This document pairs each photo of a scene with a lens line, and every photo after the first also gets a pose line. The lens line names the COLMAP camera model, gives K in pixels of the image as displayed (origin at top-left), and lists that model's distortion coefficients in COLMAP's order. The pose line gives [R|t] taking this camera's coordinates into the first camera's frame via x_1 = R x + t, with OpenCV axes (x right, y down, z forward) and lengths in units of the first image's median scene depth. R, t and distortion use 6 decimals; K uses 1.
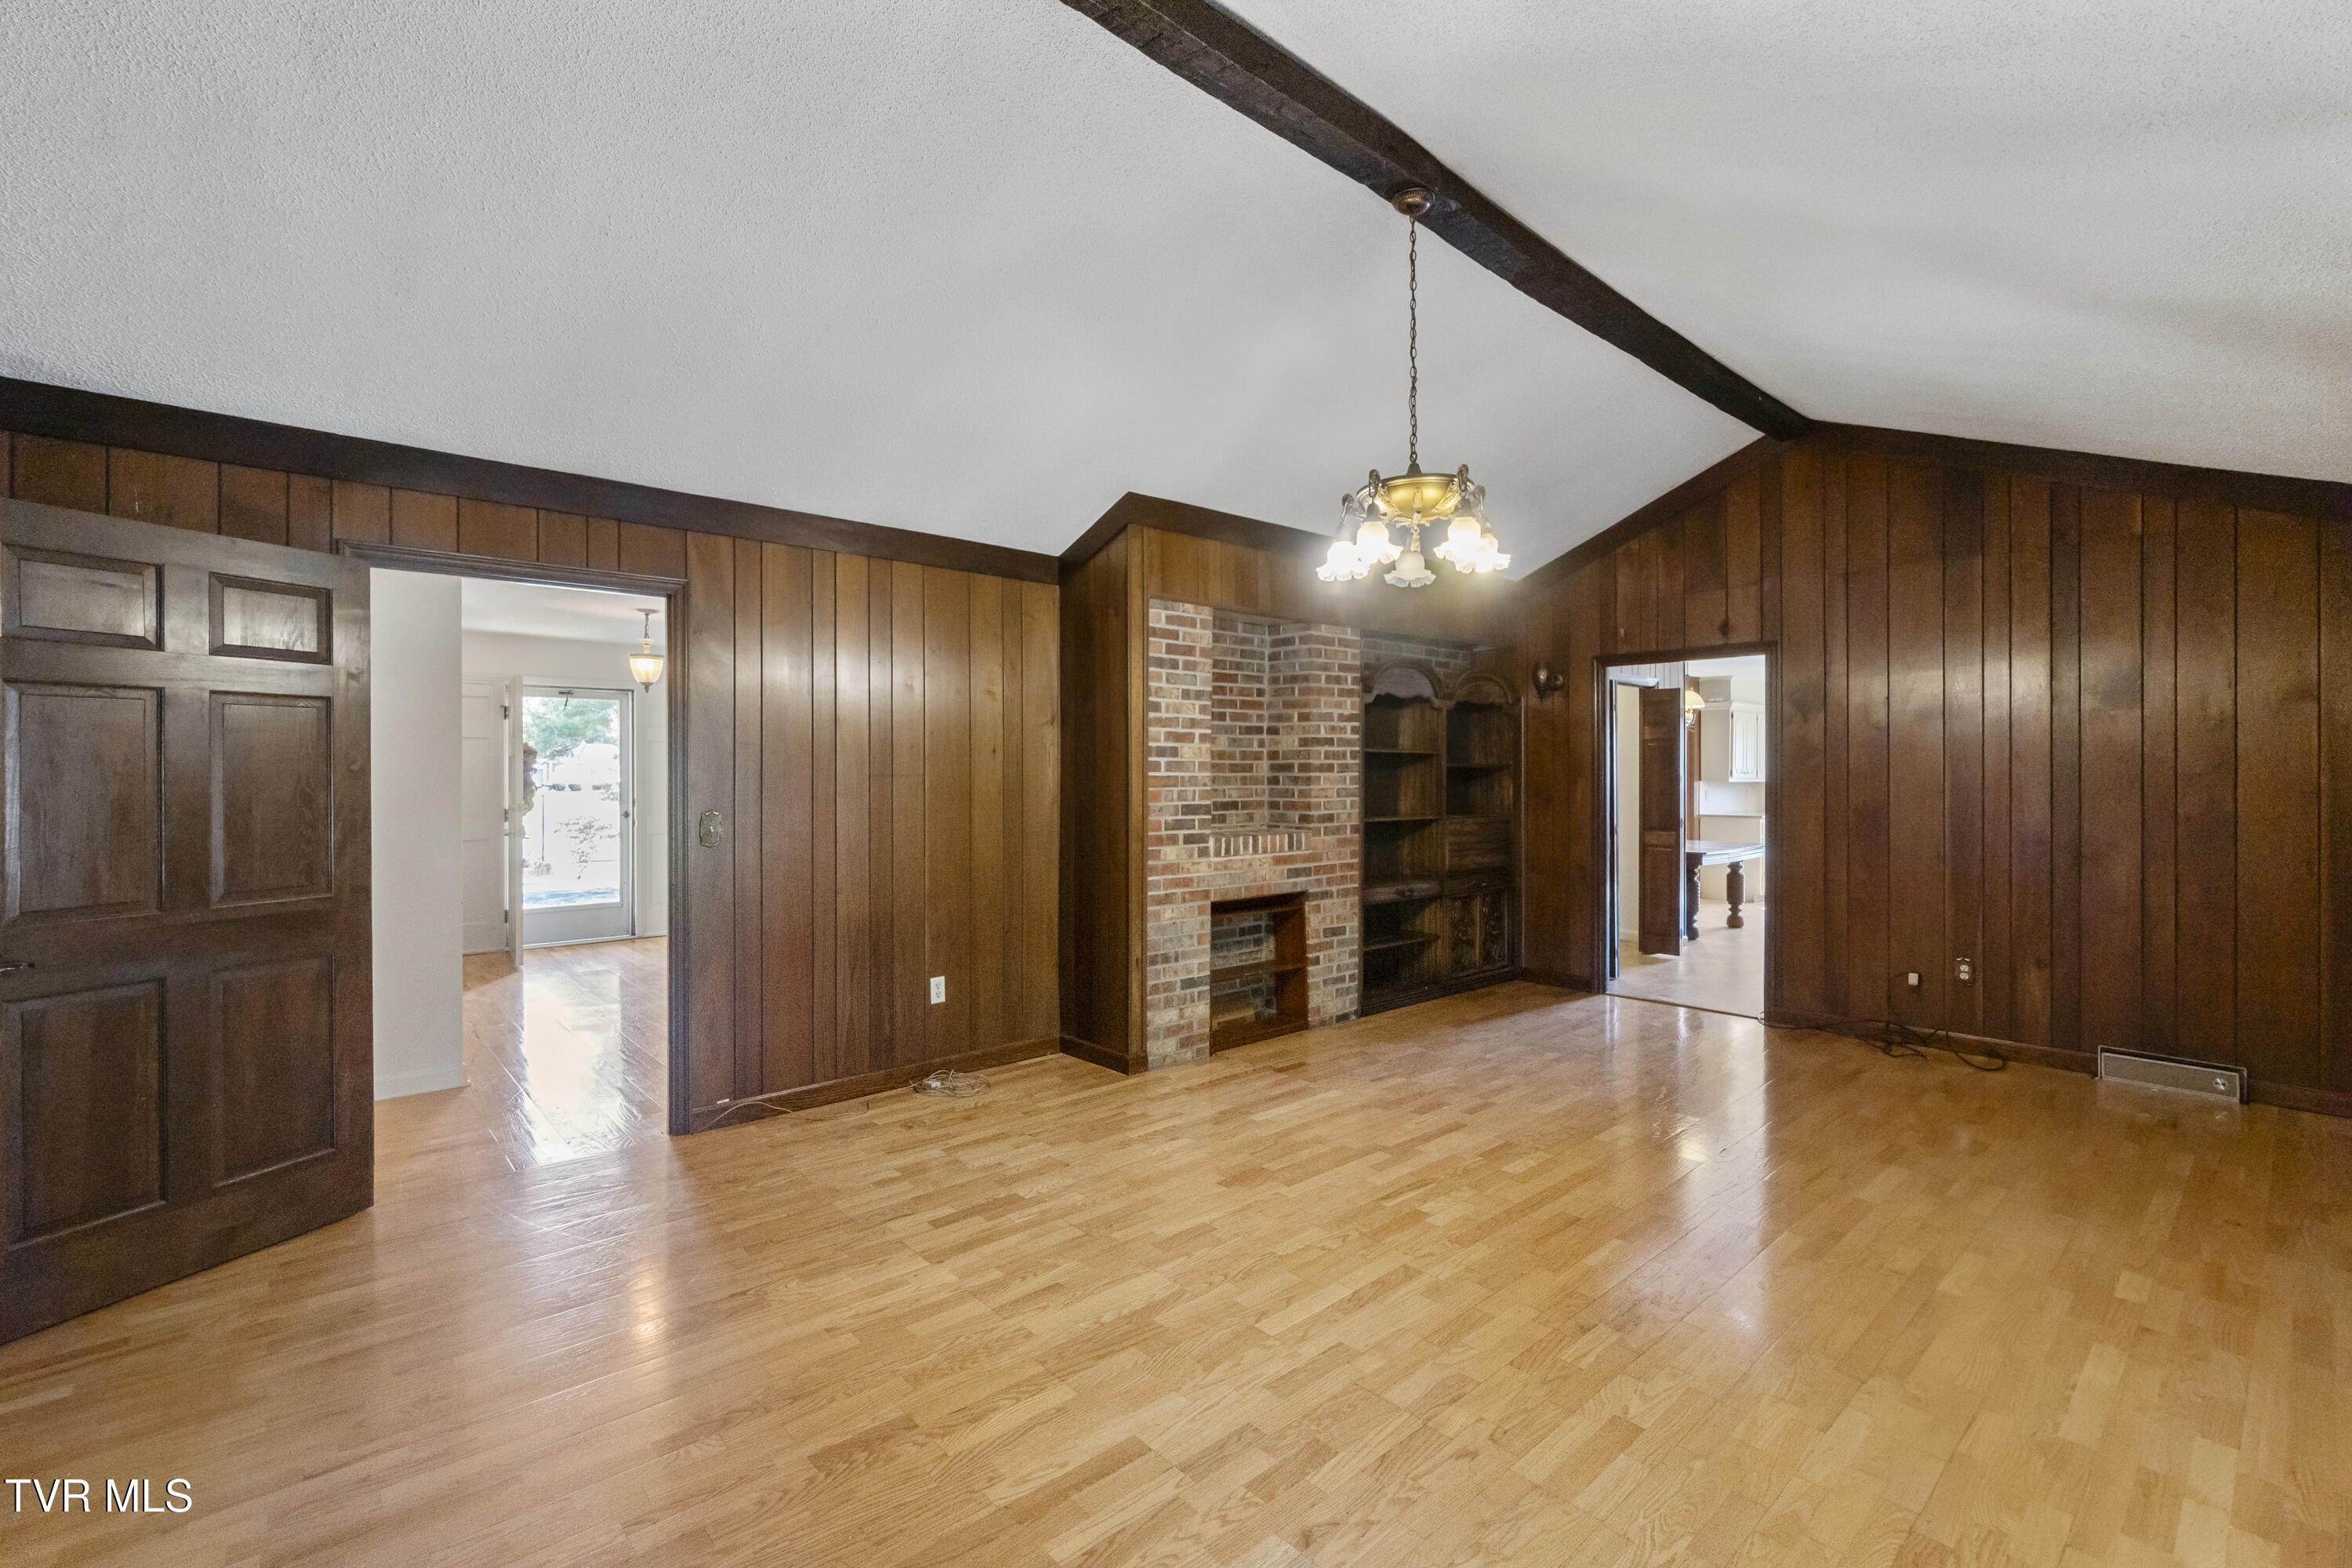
lens RADIAL K [[1028.6, 0, 1151.8], [0, 1028.6, 788.8], [0, 0, 1]] dist [-0.002861, -0.000546]
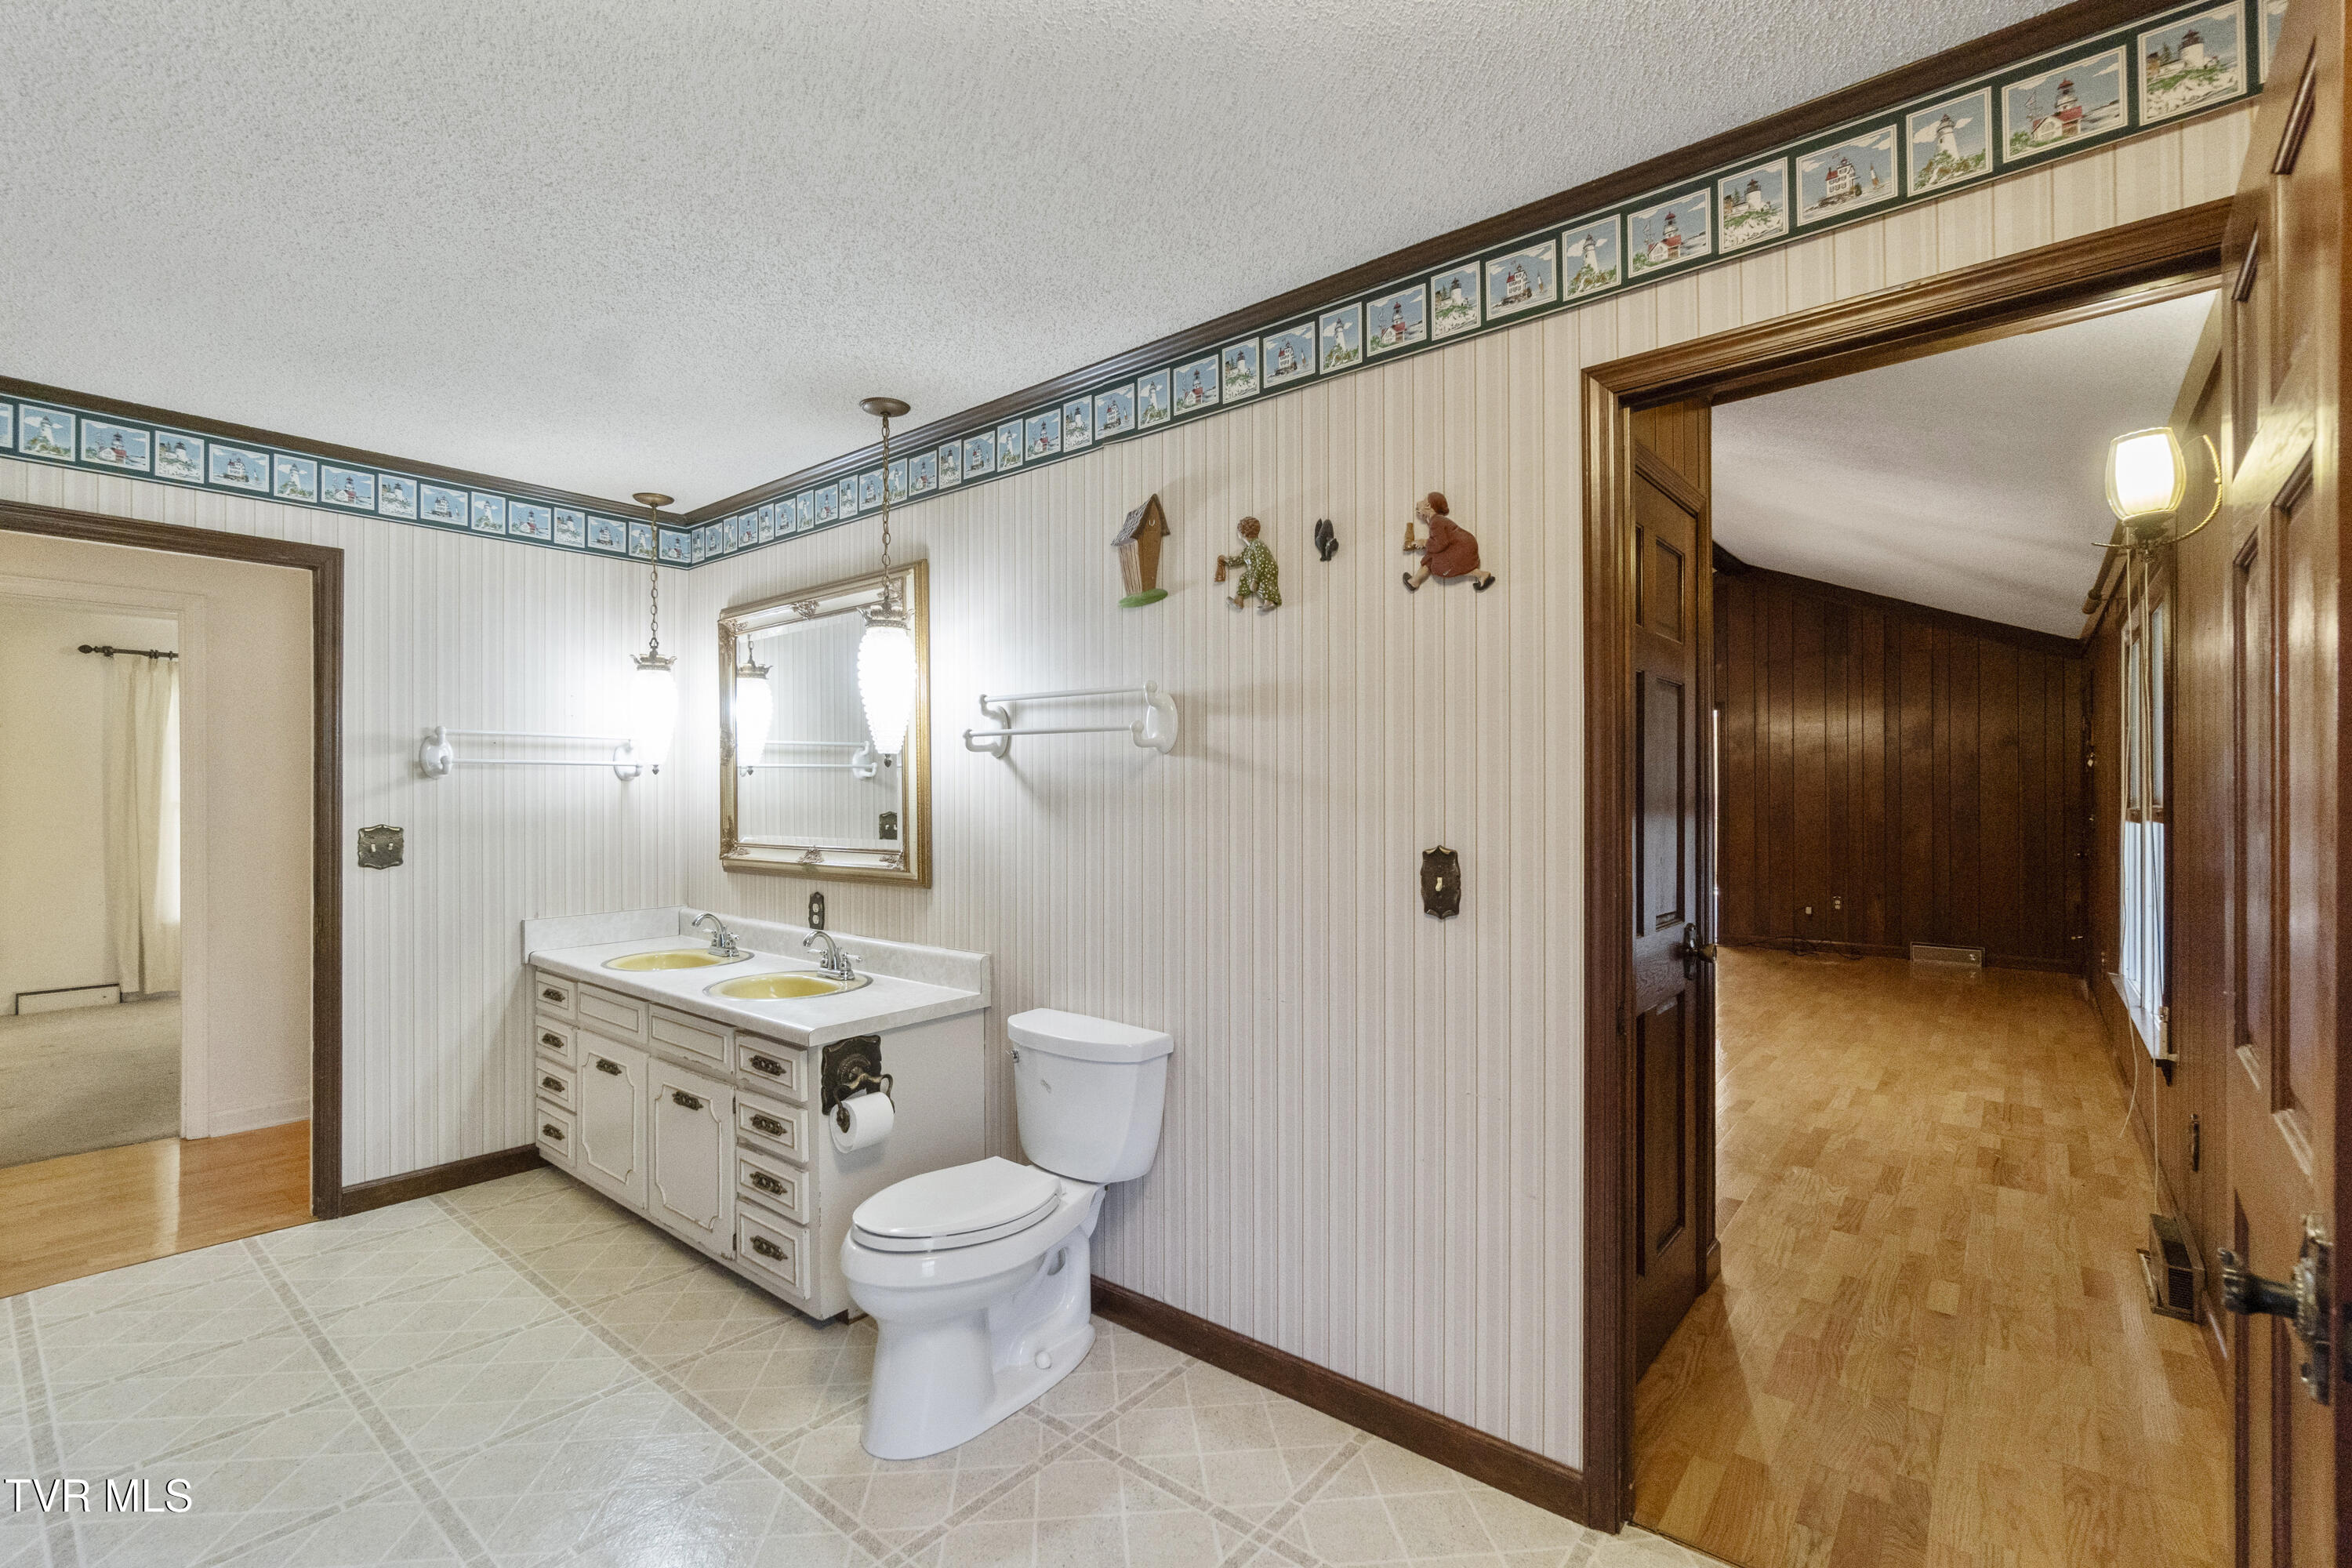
lens RADIAL K [[1028.6, 0, 1181.7], [0, 1028.6, 793.6], [0, 0, 1]] dist [-0.002861, -0.000546]
pose [[0.988556, -0.006943, 0.150692, -0.531903], [0.005880, 0.999955, 0.007493, -0.021648], [-0.150738, -0.006521, 0.988552, -0.507321]]
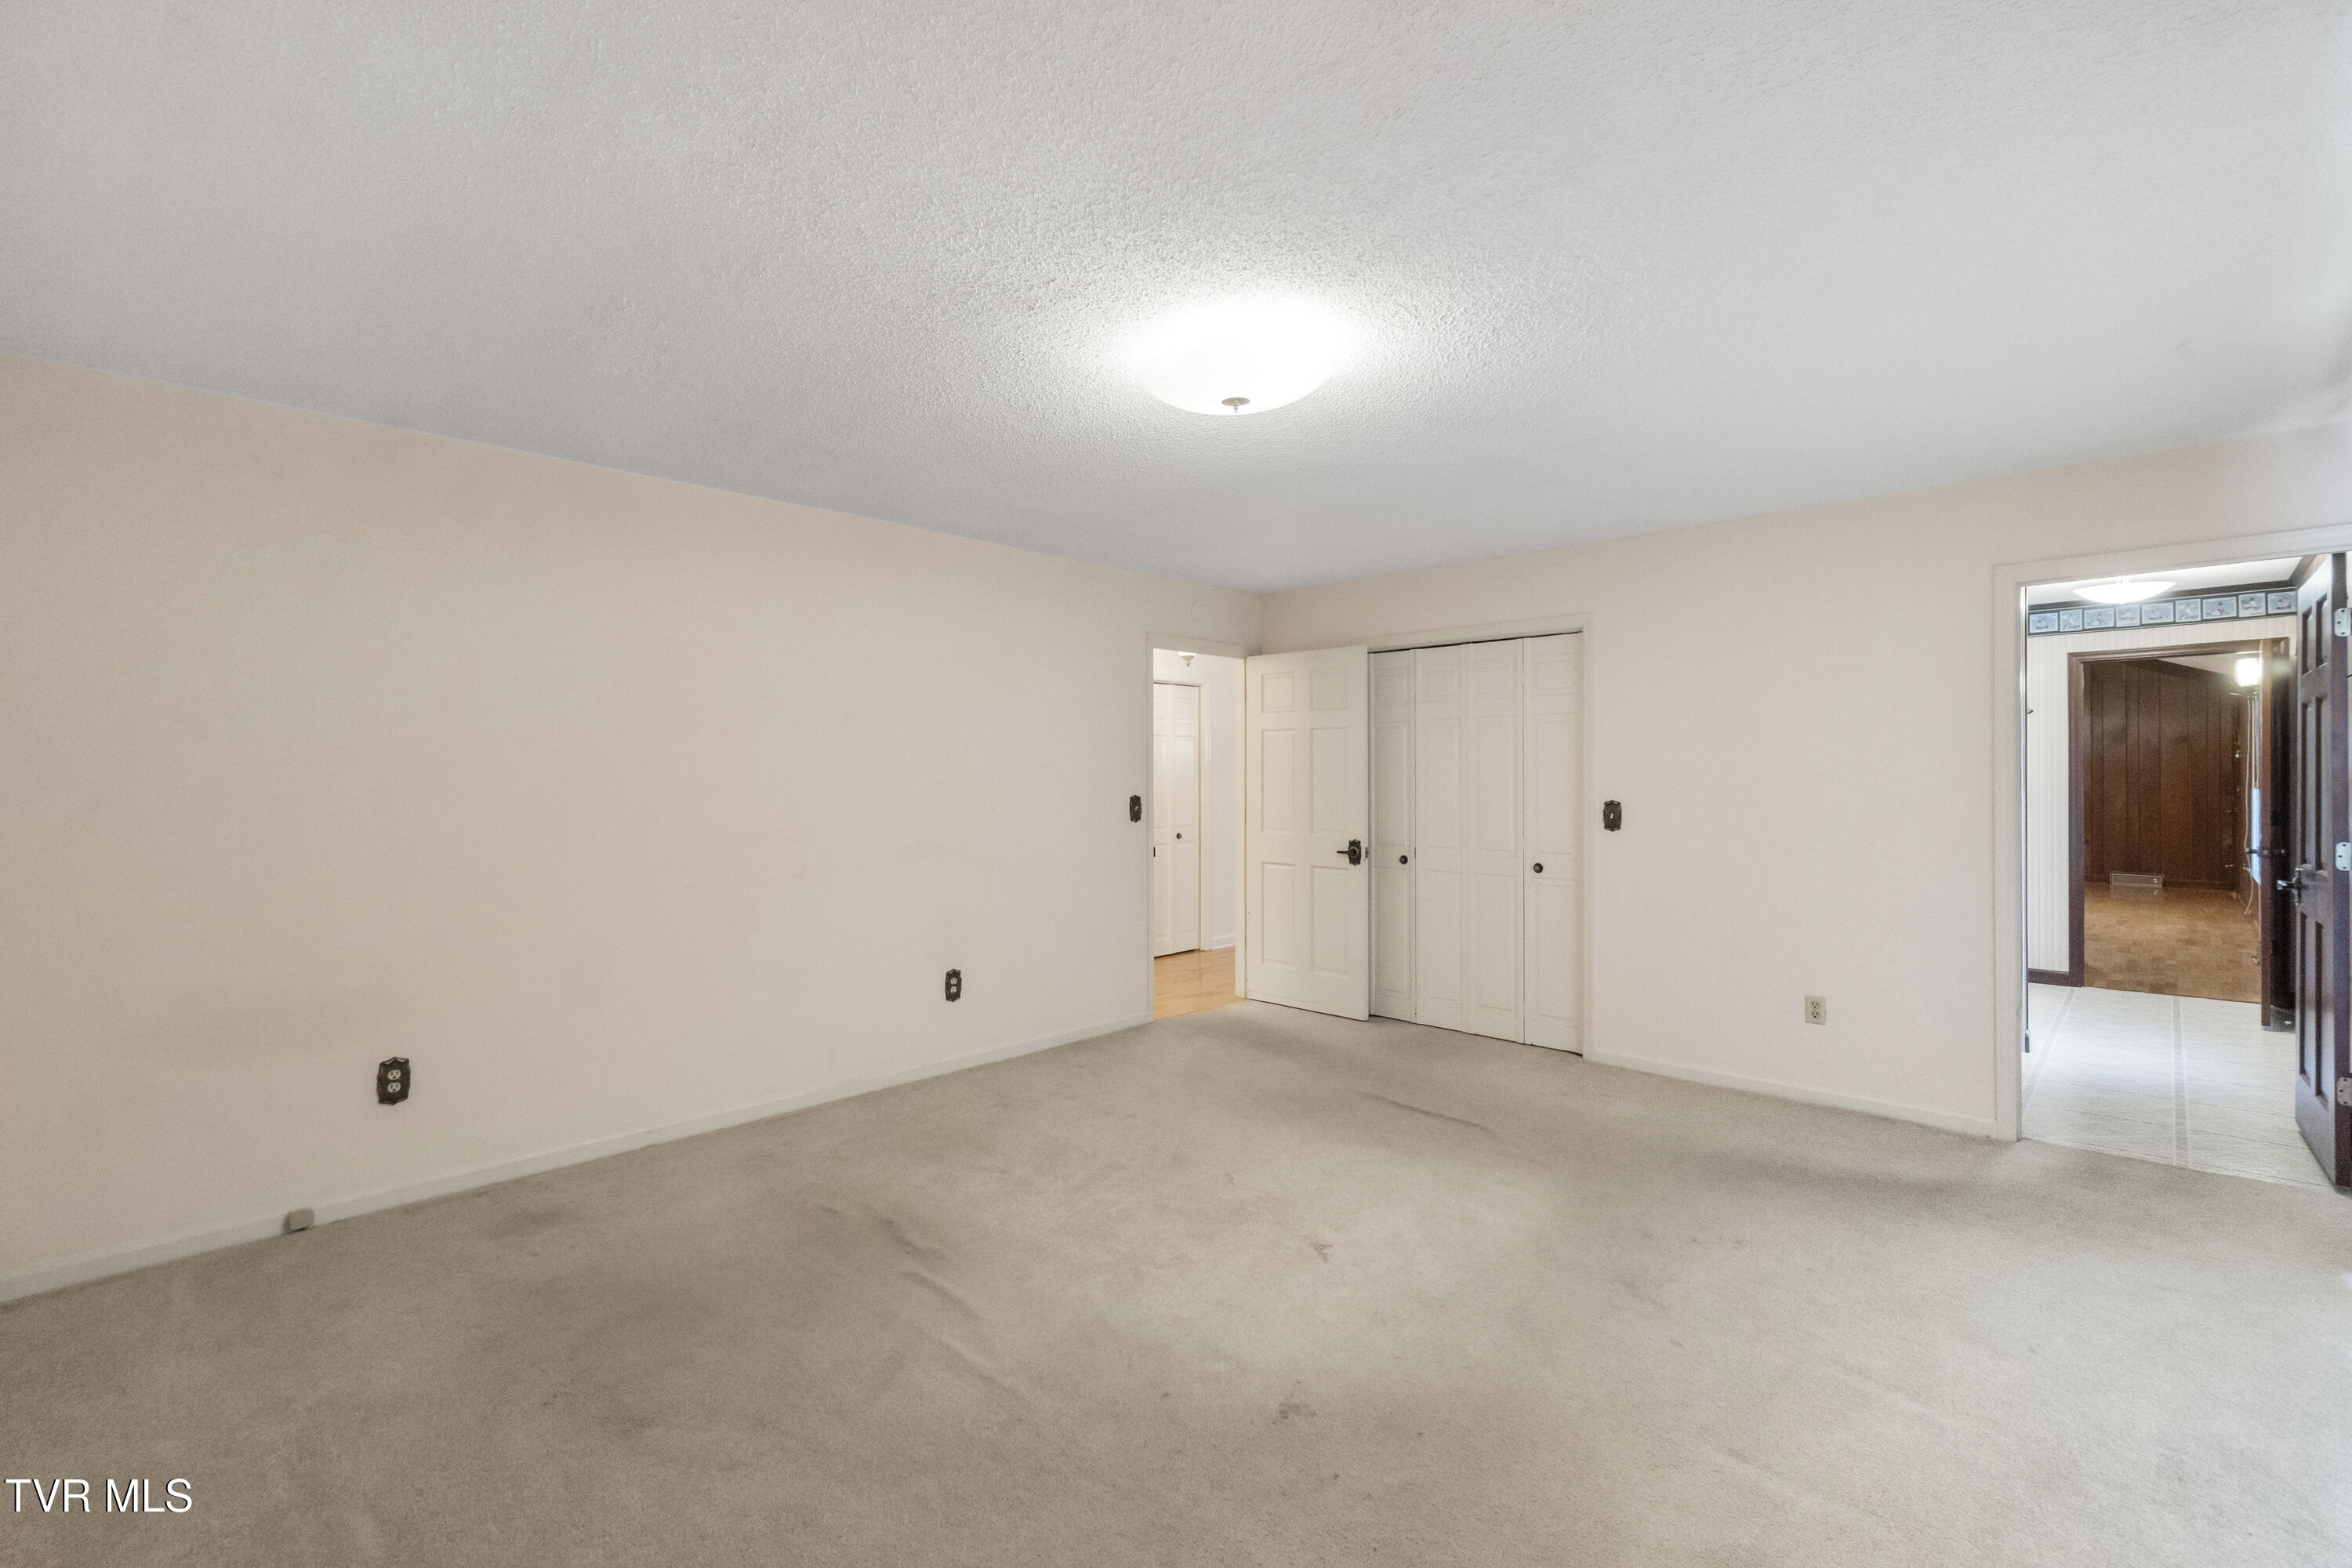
lens RADIAL K [[1028.6, 0, 1166.9], [0, 1028.6, 769.4], [0, 0, 1]] dist [-0.002861, -0.000546]
pose [[0.998030, -0.007718, 0.062254, -1.590241], [0.007396, 0.999958, 0.005394, -0.043304], [-0.062293, -0.004923, 0.998046, -1.416379]]
